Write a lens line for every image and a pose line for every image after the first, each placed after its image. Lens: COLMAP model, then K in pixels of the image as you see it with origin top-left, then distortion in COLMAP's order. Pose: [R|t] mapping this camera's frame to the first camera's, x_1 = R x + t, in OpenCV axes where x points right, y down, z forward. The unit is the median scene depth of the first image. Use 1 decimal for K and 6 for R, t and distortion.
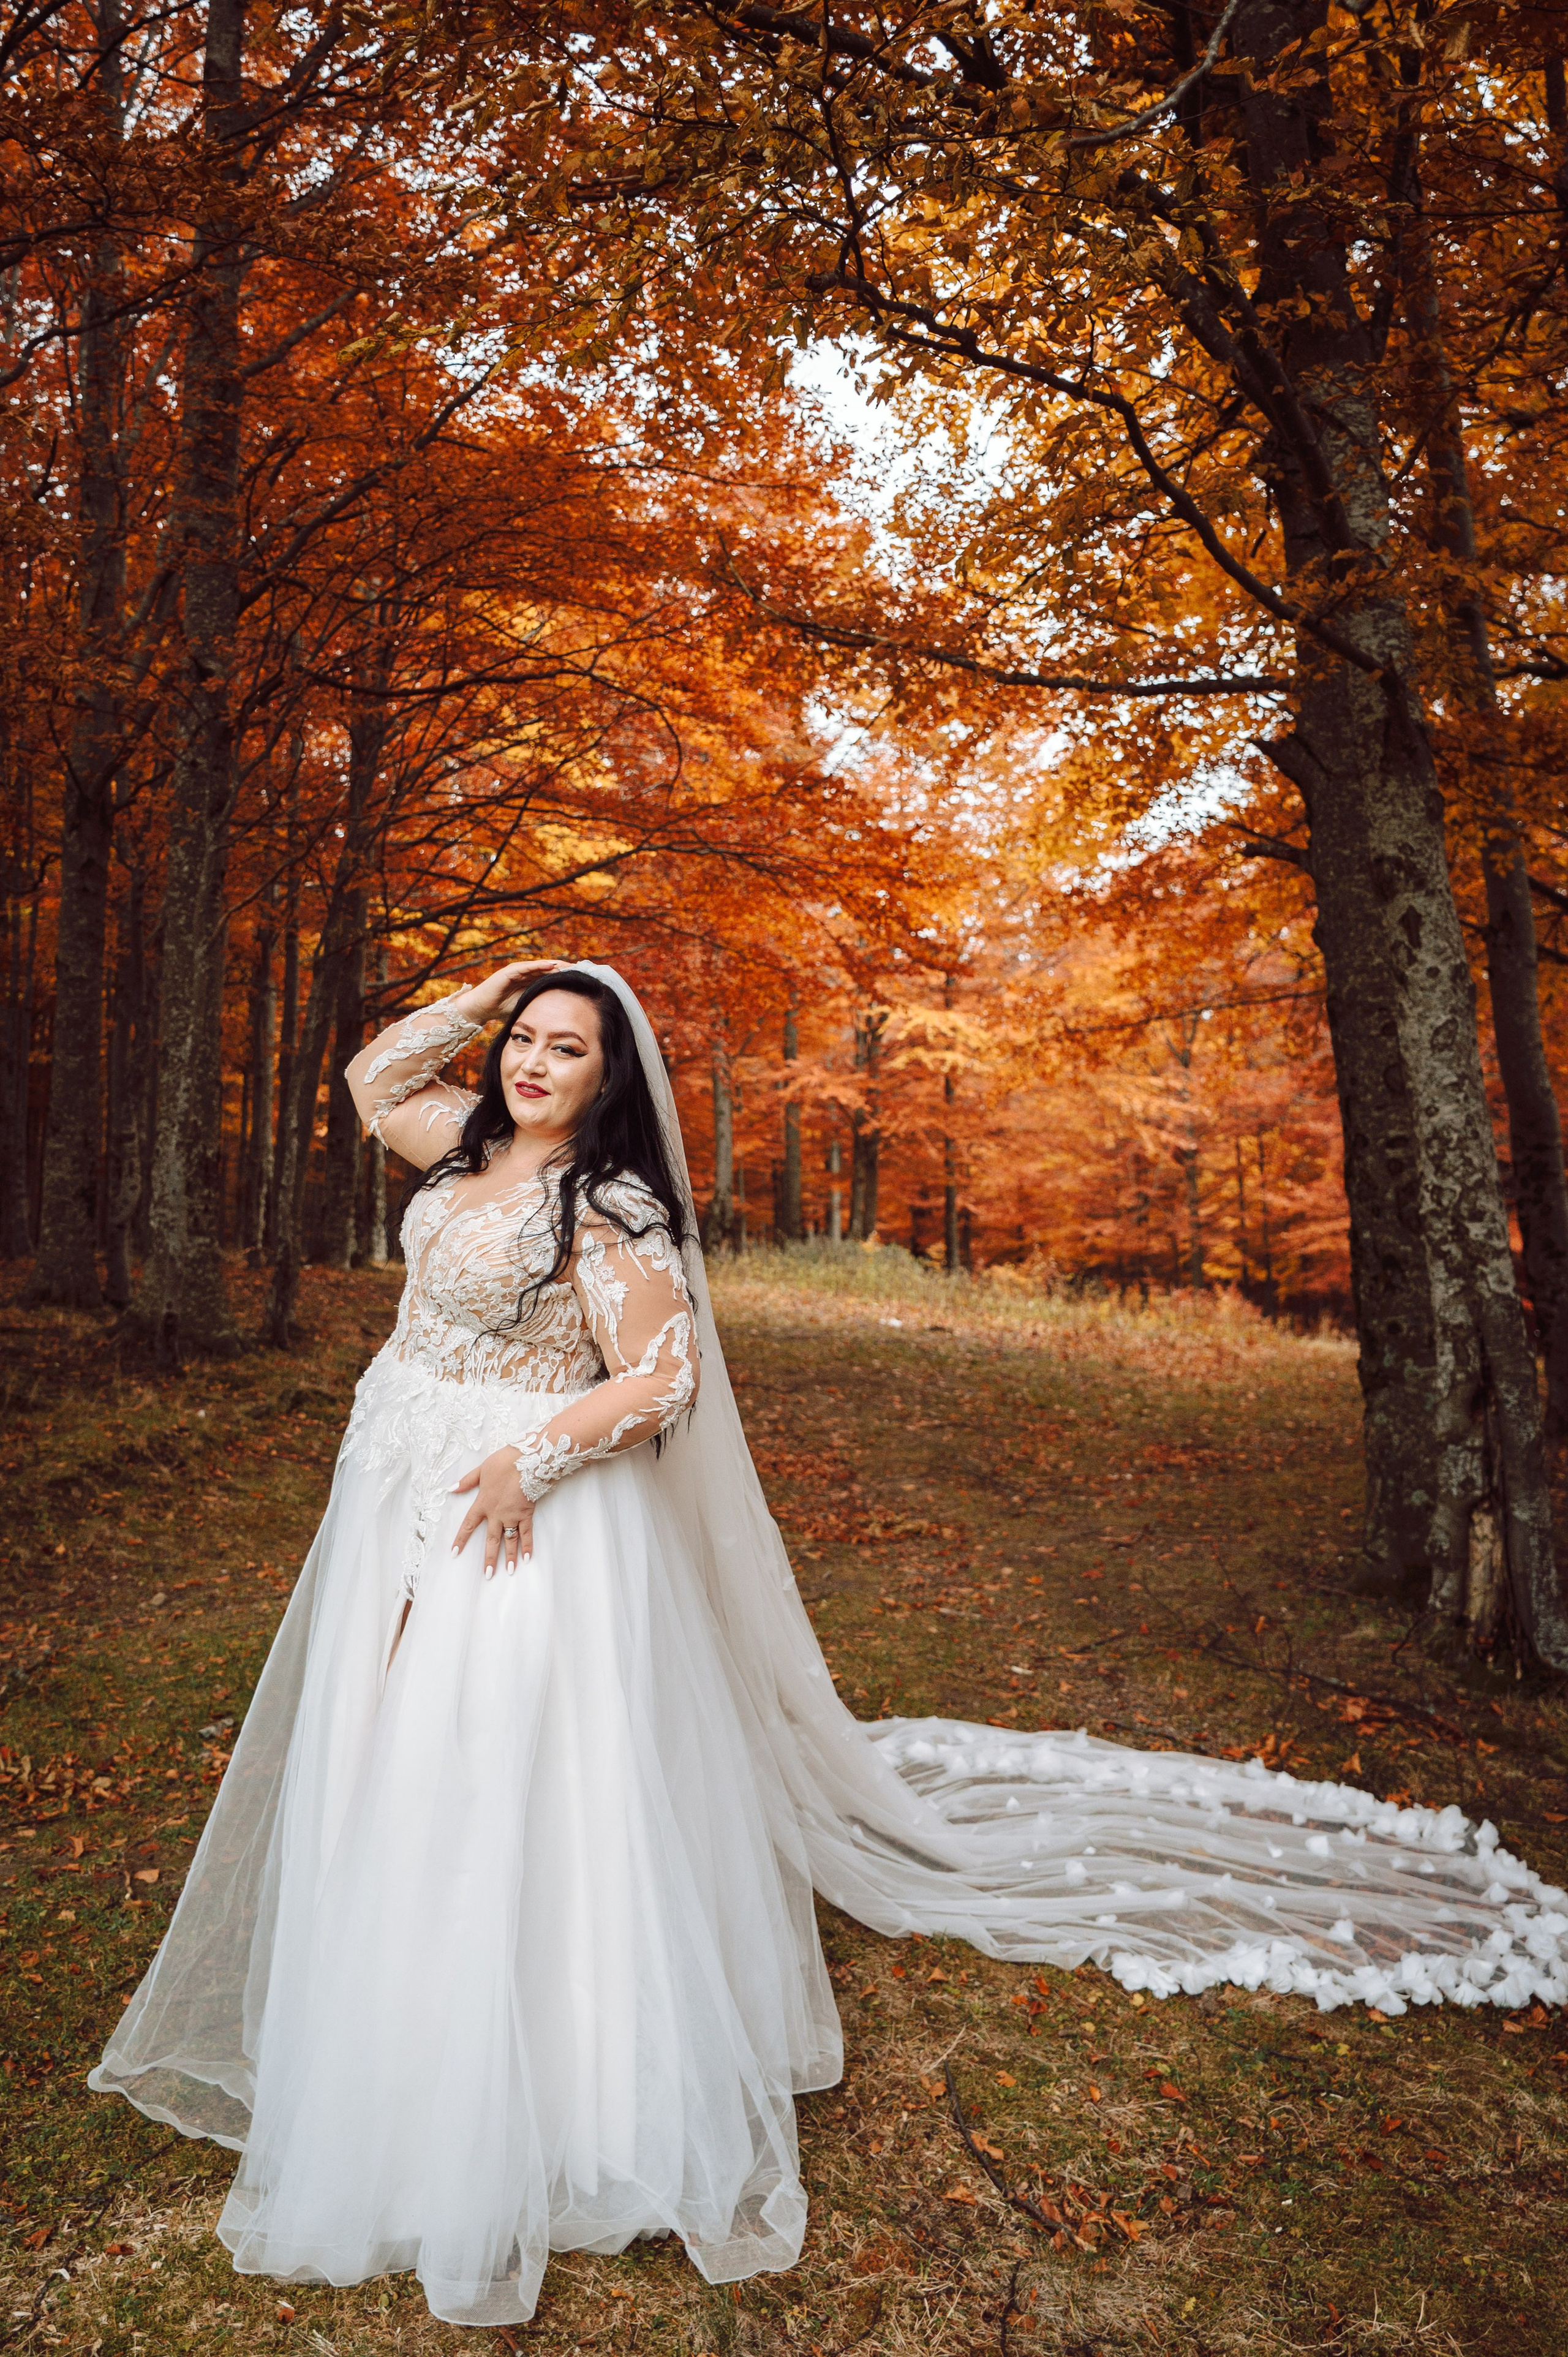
lens RADIAL K [[1716.2, 0, 785.9], [0, 1716.2, 1088.0], [0, 0, 1]] dist [-0.004299, 0.003304]
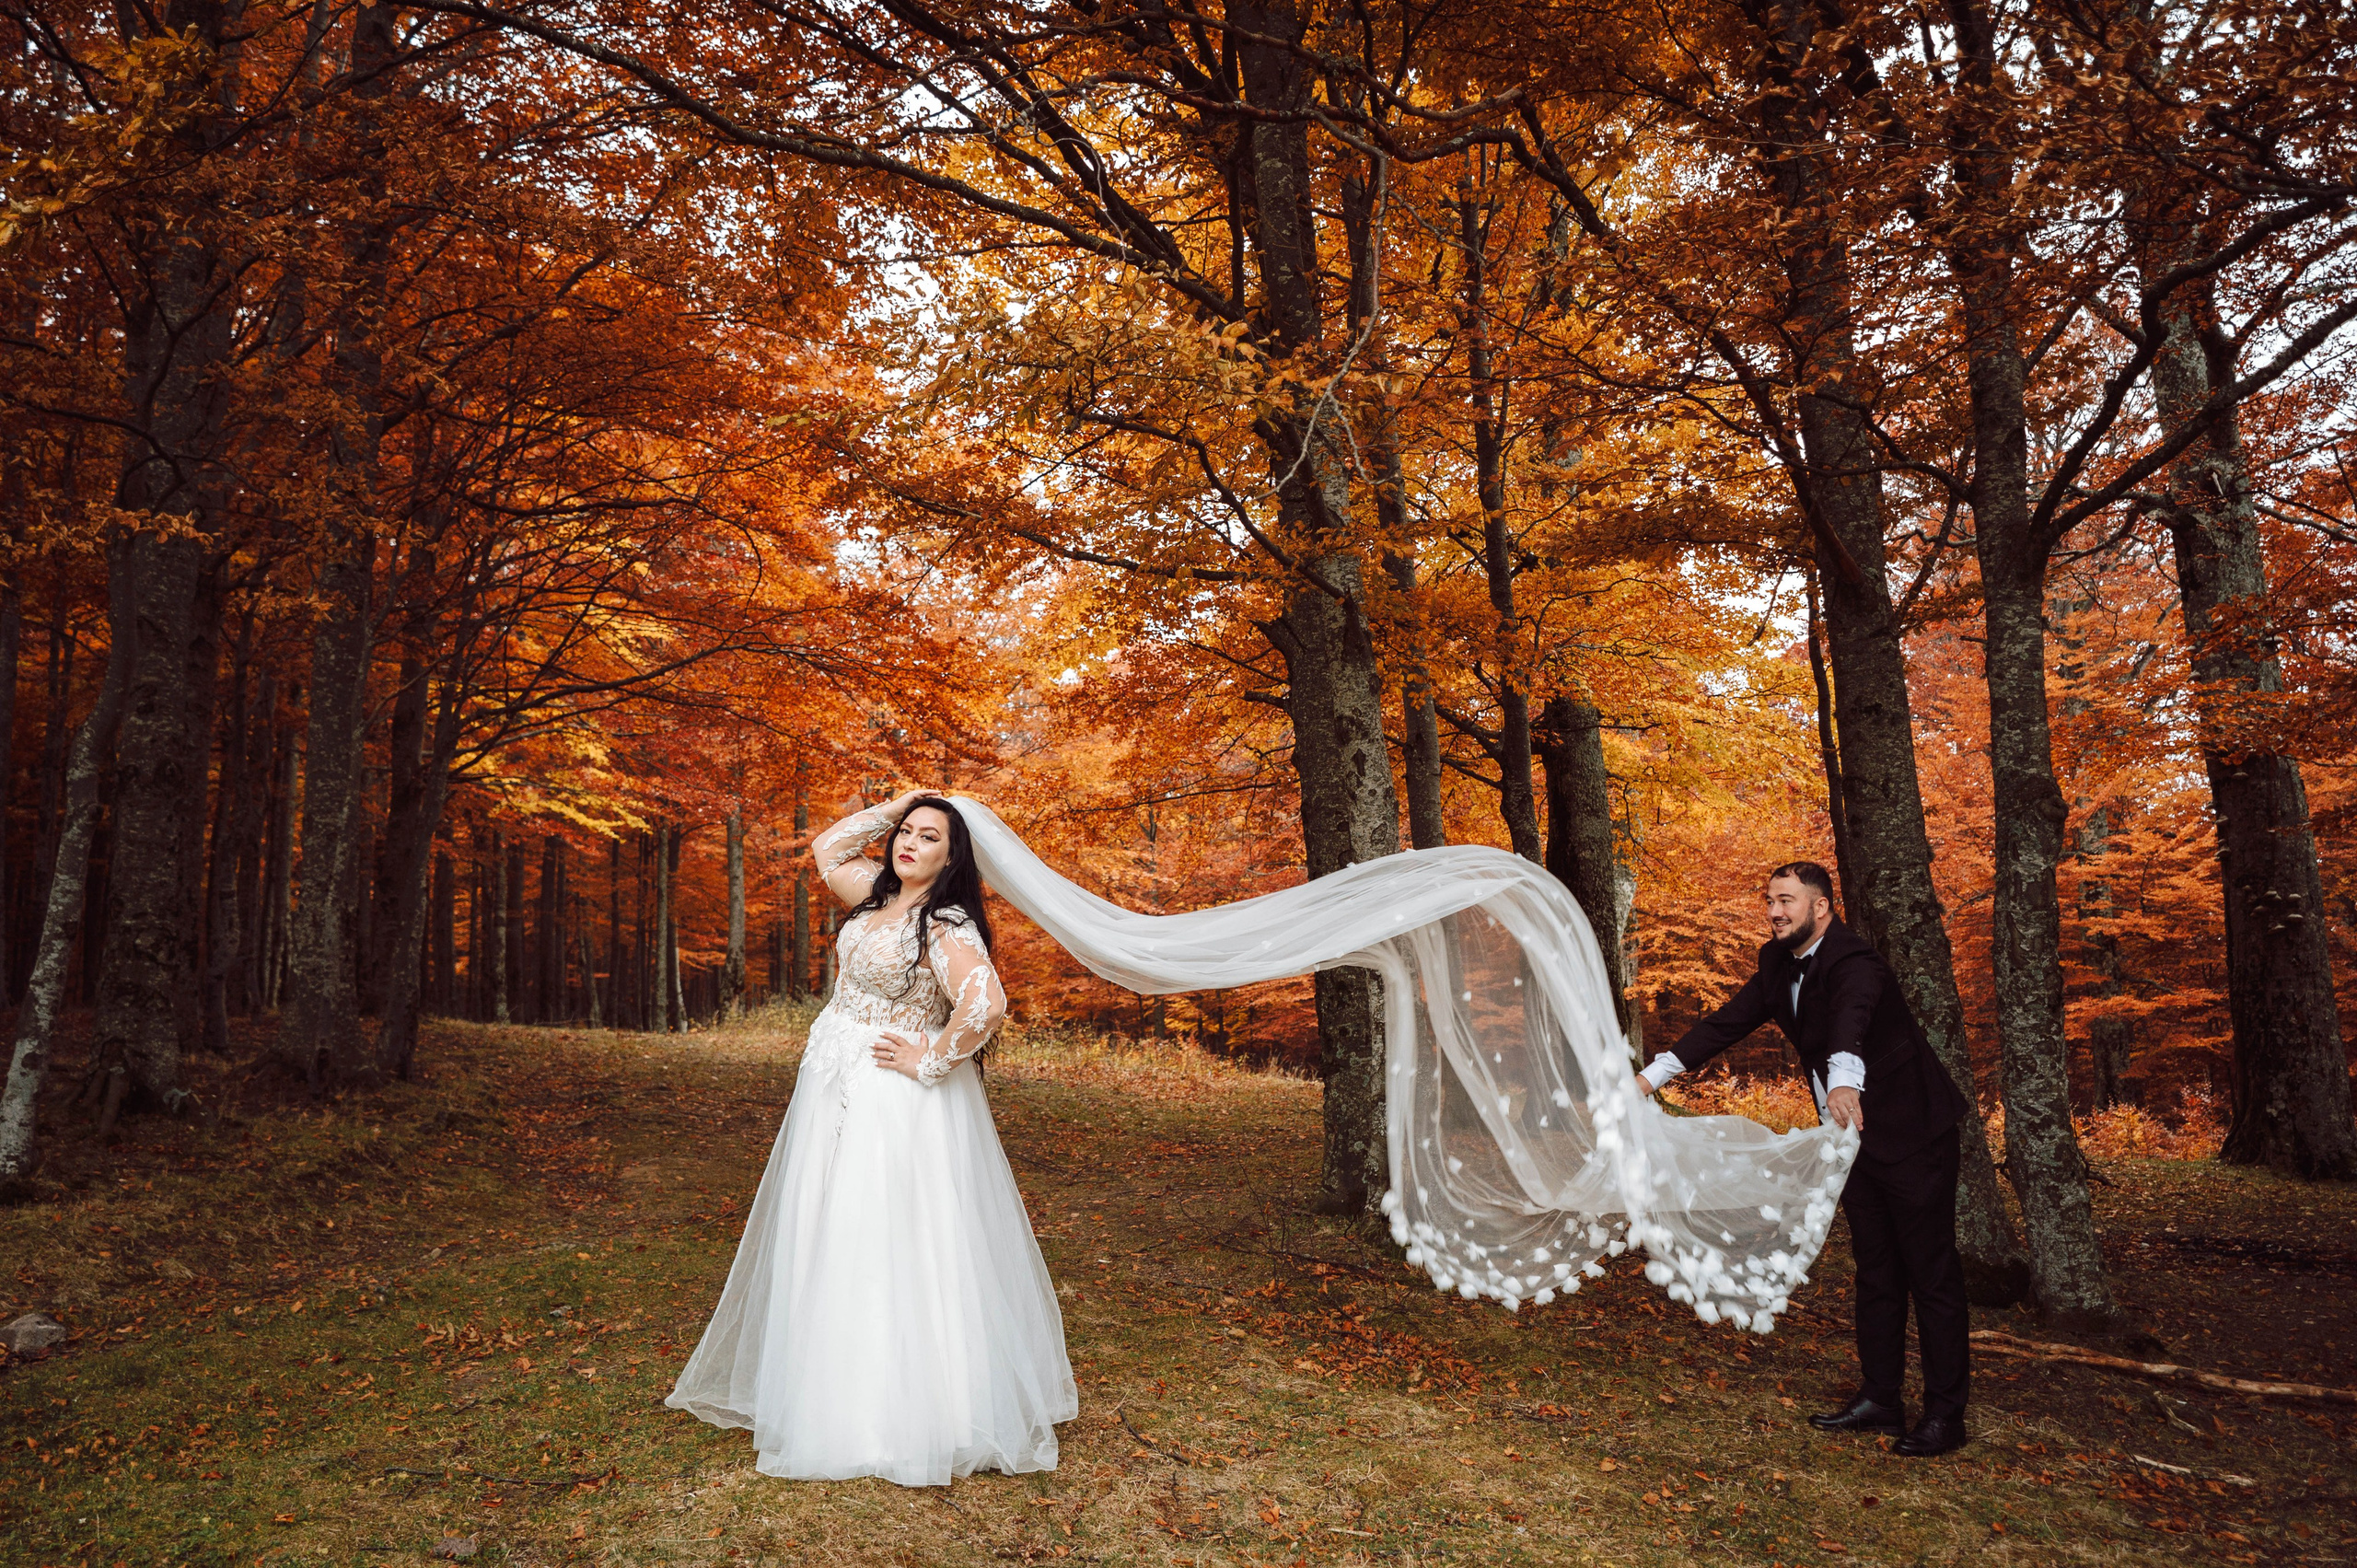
lens RADIAL K [[1765.4, 0, 1178.5], [0, 1765.4, 784.0], [0, 0, 1]] dist [0.006129, 0.000305]
pose [[0.966000, 0.023297, 0.257492, -0.094068], [-0.012842, 0.999026, -0.042208, -0.001819], [-0.258224, 0.037467, 0.965358, -0.229875]]
